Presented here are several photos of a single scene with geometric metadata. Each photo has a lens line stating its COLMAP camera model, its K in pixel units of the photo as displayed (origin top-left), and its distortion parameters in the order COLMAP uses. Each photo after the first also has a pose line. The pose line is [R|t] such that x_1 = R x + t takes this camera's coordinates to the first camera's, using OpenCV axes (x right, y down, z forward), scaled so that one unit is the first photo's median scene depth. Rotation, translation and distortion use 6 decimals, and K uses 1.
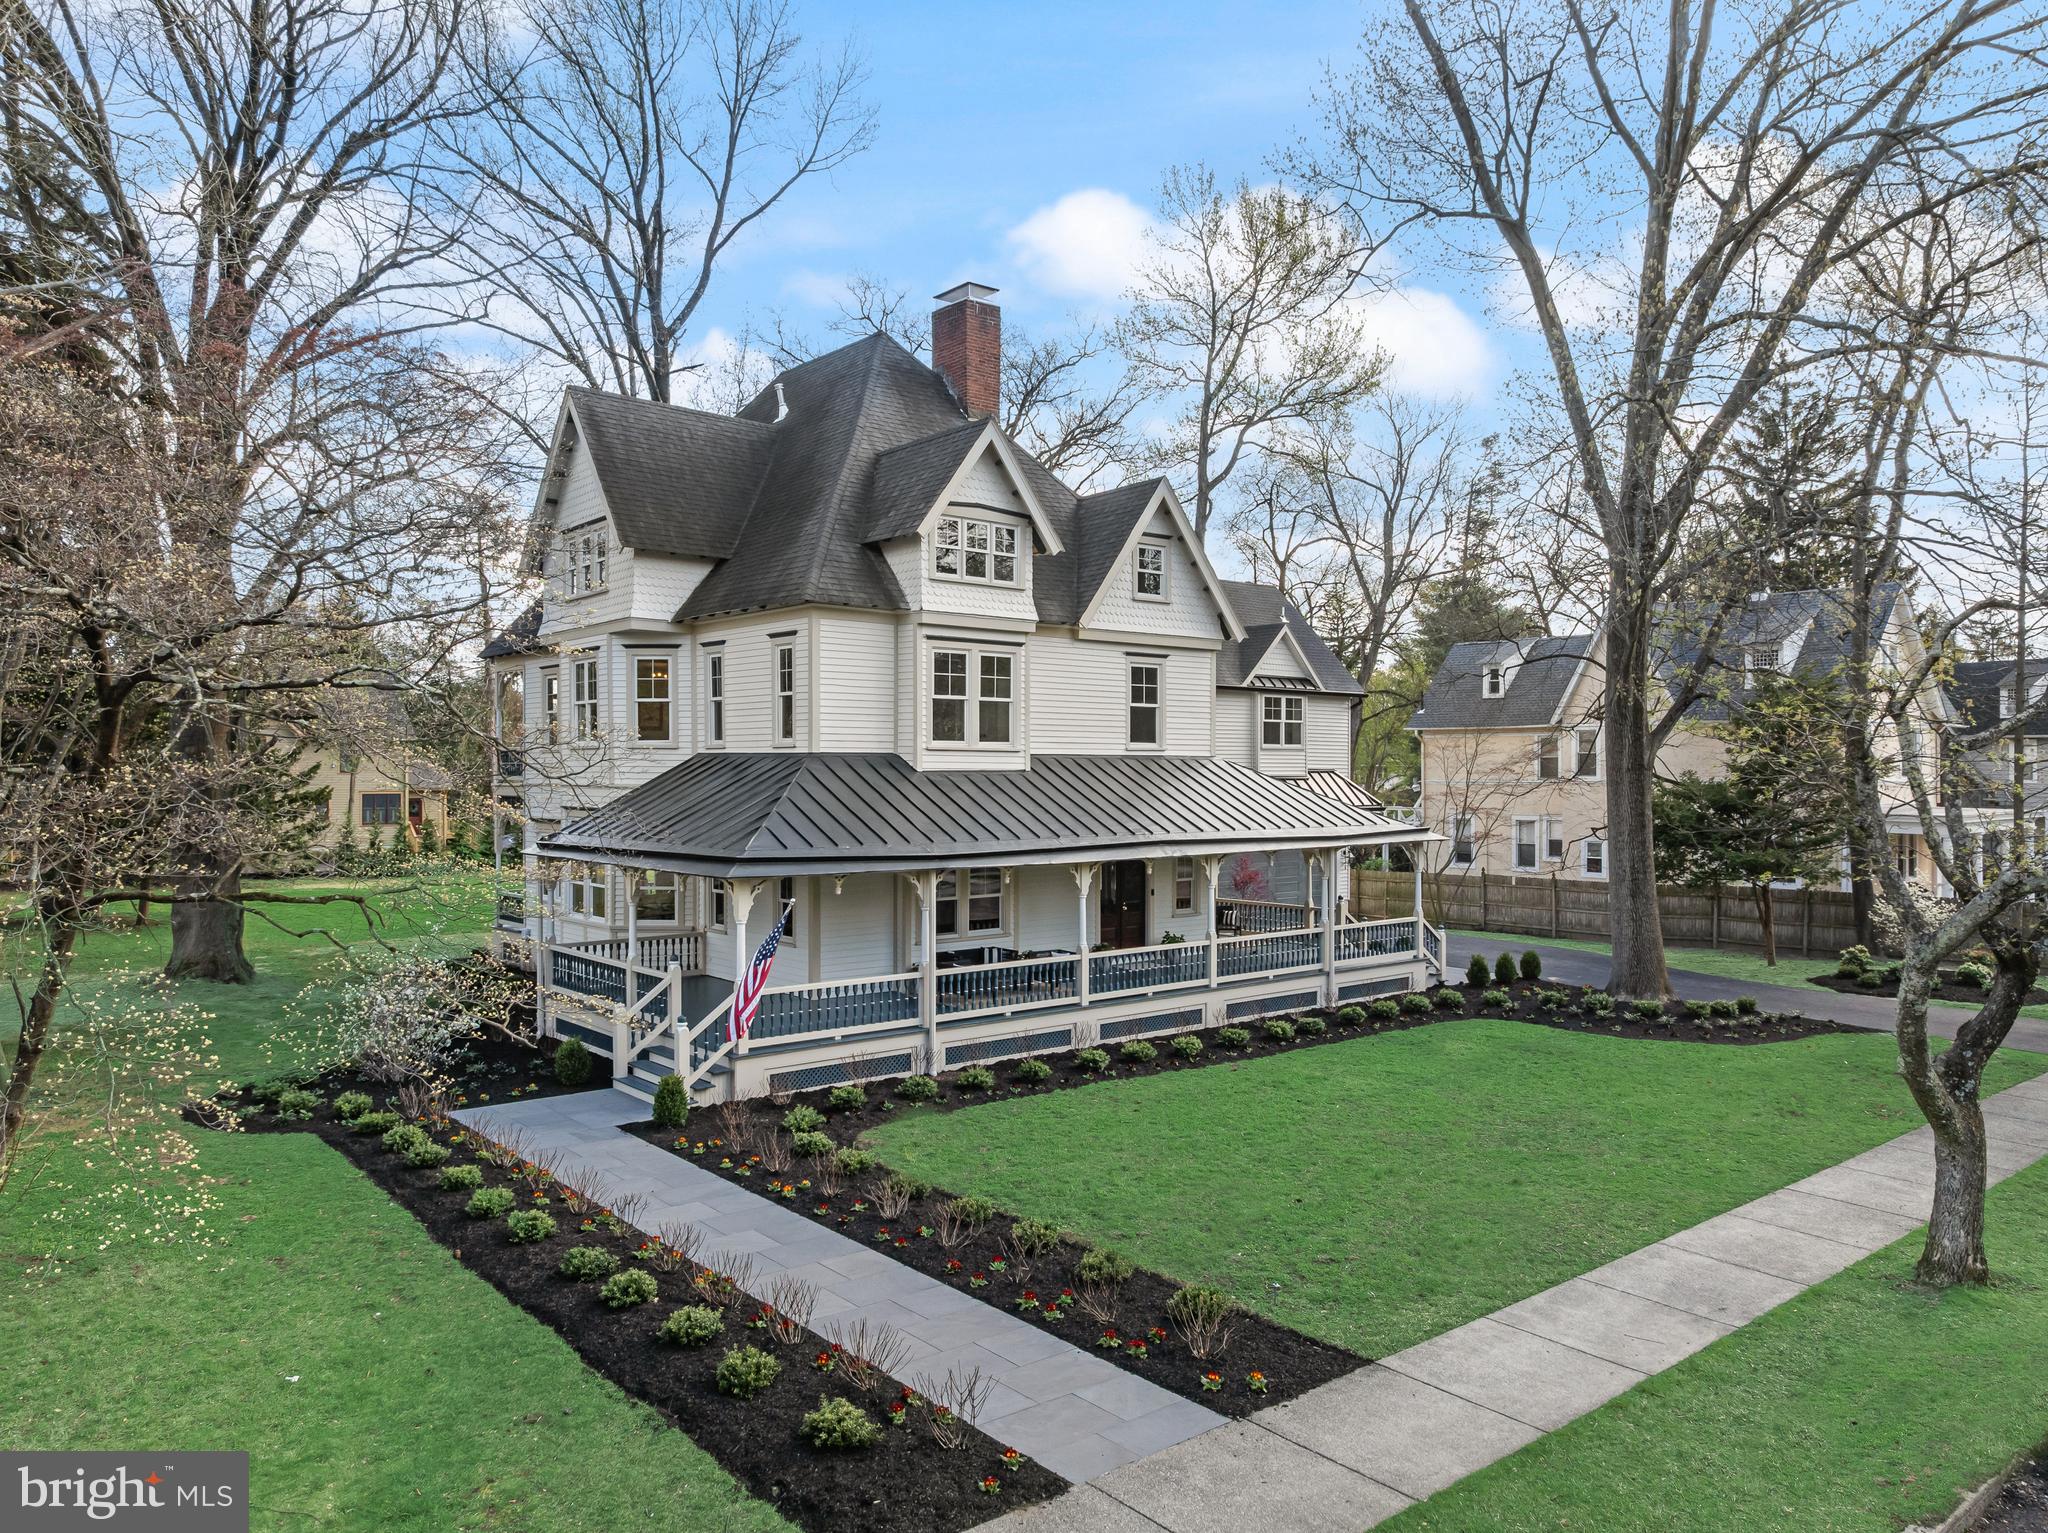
lens RADIAL K [[1446.6, 0, 1027.7], [0, 1446.6, 769.6], [0, 0, 1]] dist [-0.048408, 0.025069]
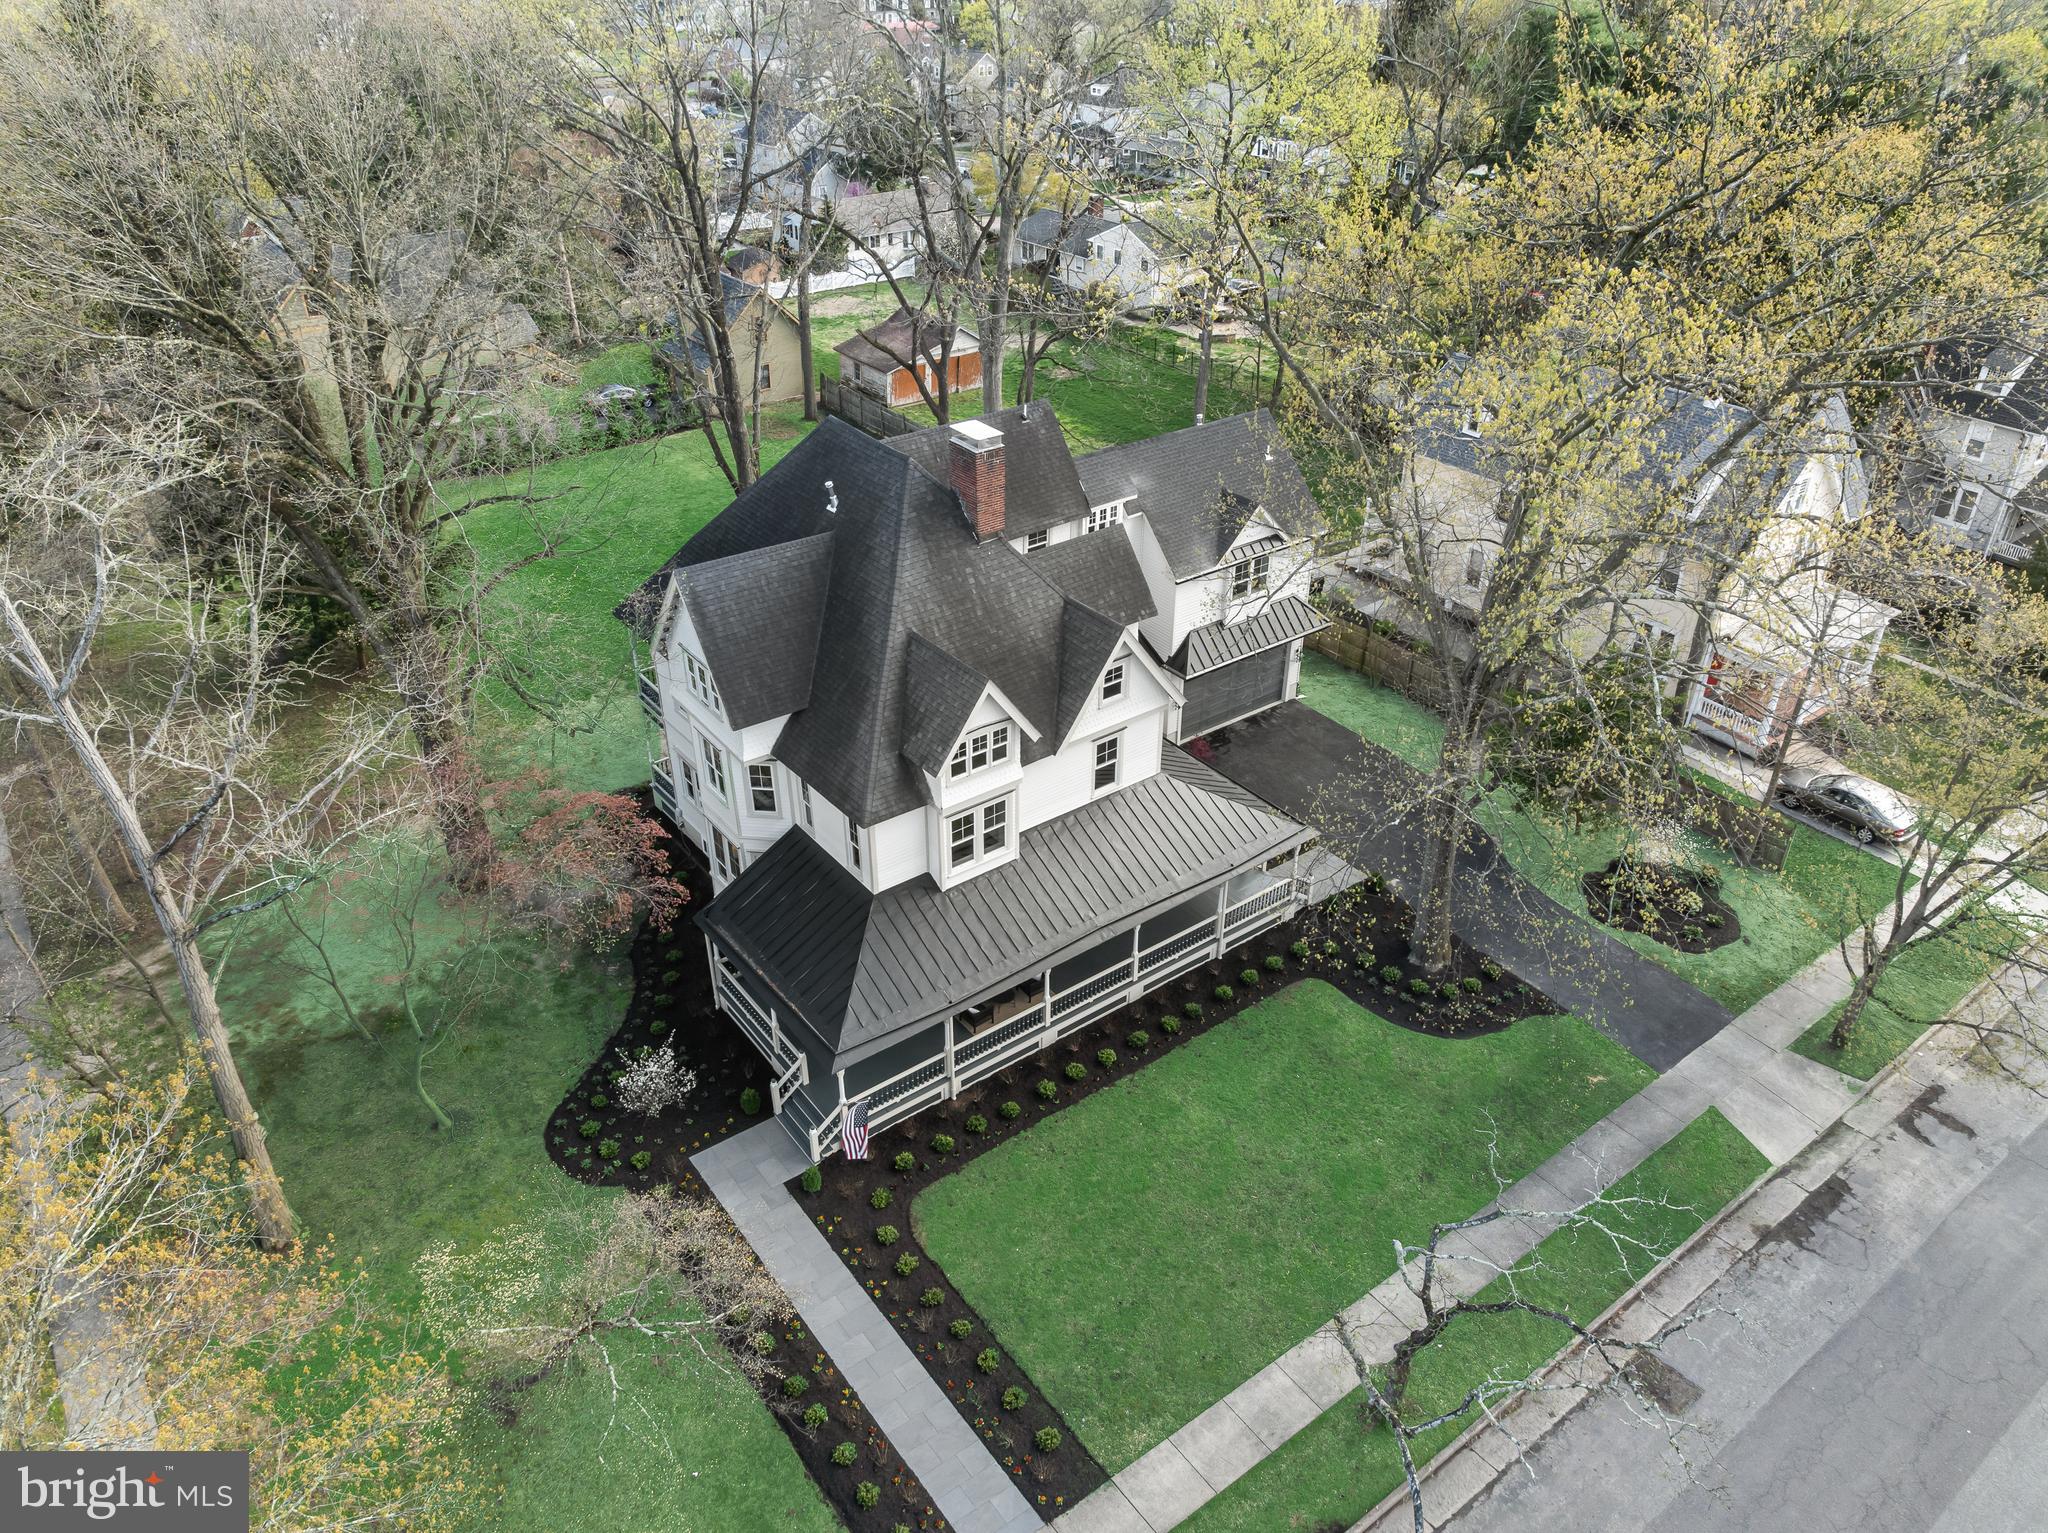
lens RADIAL K [[1446.6, 0, 1027.7], [0, 1446.6, 769.6], [0, 0, 1]] dist [-0.048408, 0.025069]
pose [[0.998600, 0.028840, -0.044348, 0.077148], [-0.001095, 0.849418, 0.527720, -0.903214], [0.052890, -0.526932, 0.848260, -0.227736]]
